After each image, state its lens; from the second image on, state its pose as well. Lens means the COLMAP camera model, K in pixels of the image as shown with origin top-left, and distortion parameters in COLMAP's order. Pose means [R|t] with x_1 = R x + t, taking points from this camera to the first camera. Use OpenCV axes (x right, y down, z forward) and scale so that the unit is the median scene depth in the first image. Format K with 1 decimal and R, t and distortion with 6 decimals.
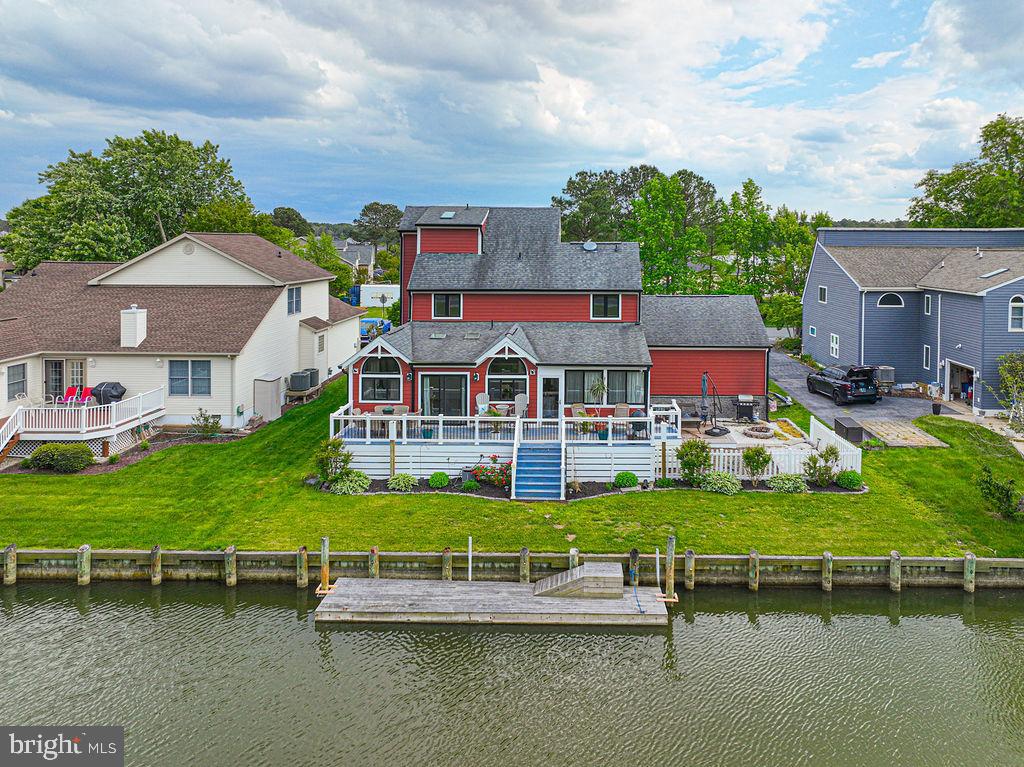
lens RADIAL K [[762.1, 0, 547.3], [0, 762.1, 266.5], [0, 0, 1]] dist [0.000168, 0.005507]
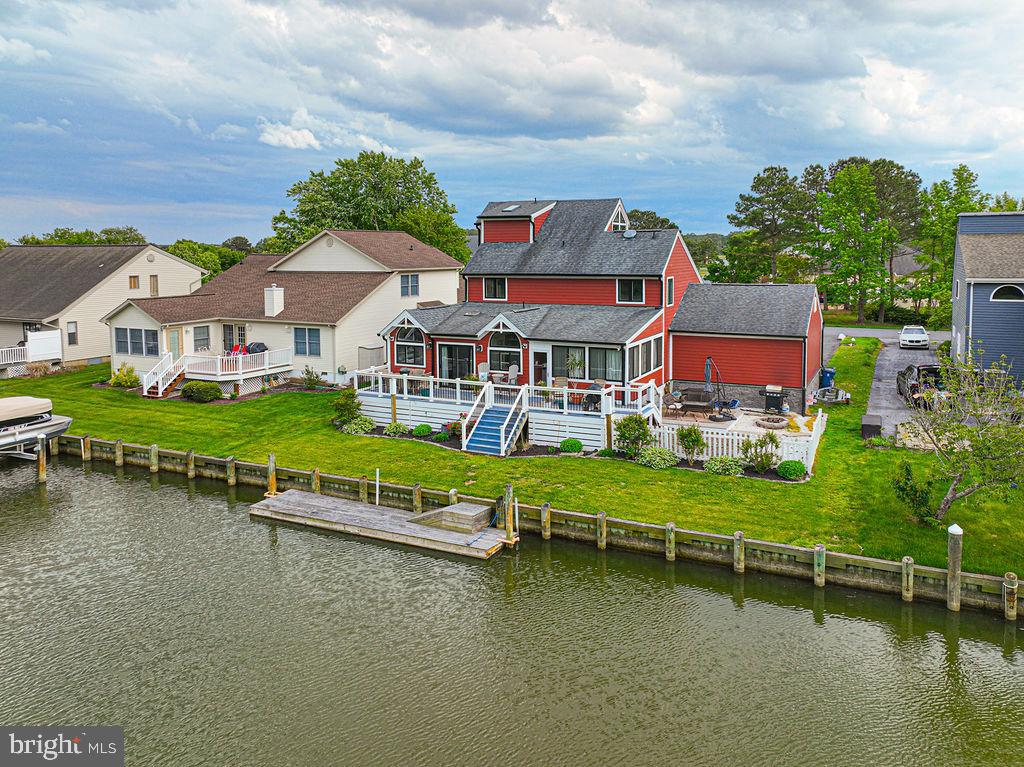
lens RADIAL K [[728.0, 0, 530.3], [0, 728.0, 314.9], [0, 0, 1]] dist [0.001928, 0.000082]
pose [[0.915869, 0.027154, -0.400557, 0.409178], [-0.004326, 0.998320, 0.057786, 0.032854], [0.401453, -0.051192, 0.914448, 0.044398]]
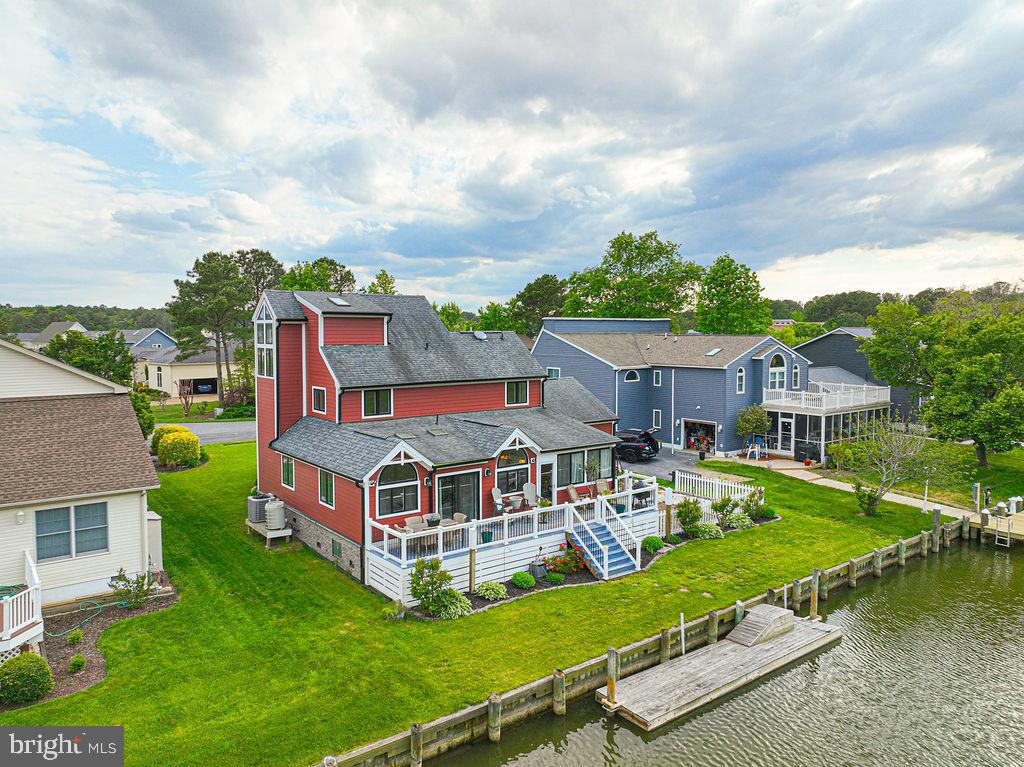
lens RADIAL K [[730.7, 0, 512.0], [0, 730.7, 383.5], [0, 0, 1]] dist [0.005915, 0.001097]
pose [[0.779637, -0.051893, 0.624078, -0.646075], [0.025083, 0.998349, 0.051679, -0.014853], [-0.625729, -0.024637, 0.779651, 0.262707]]
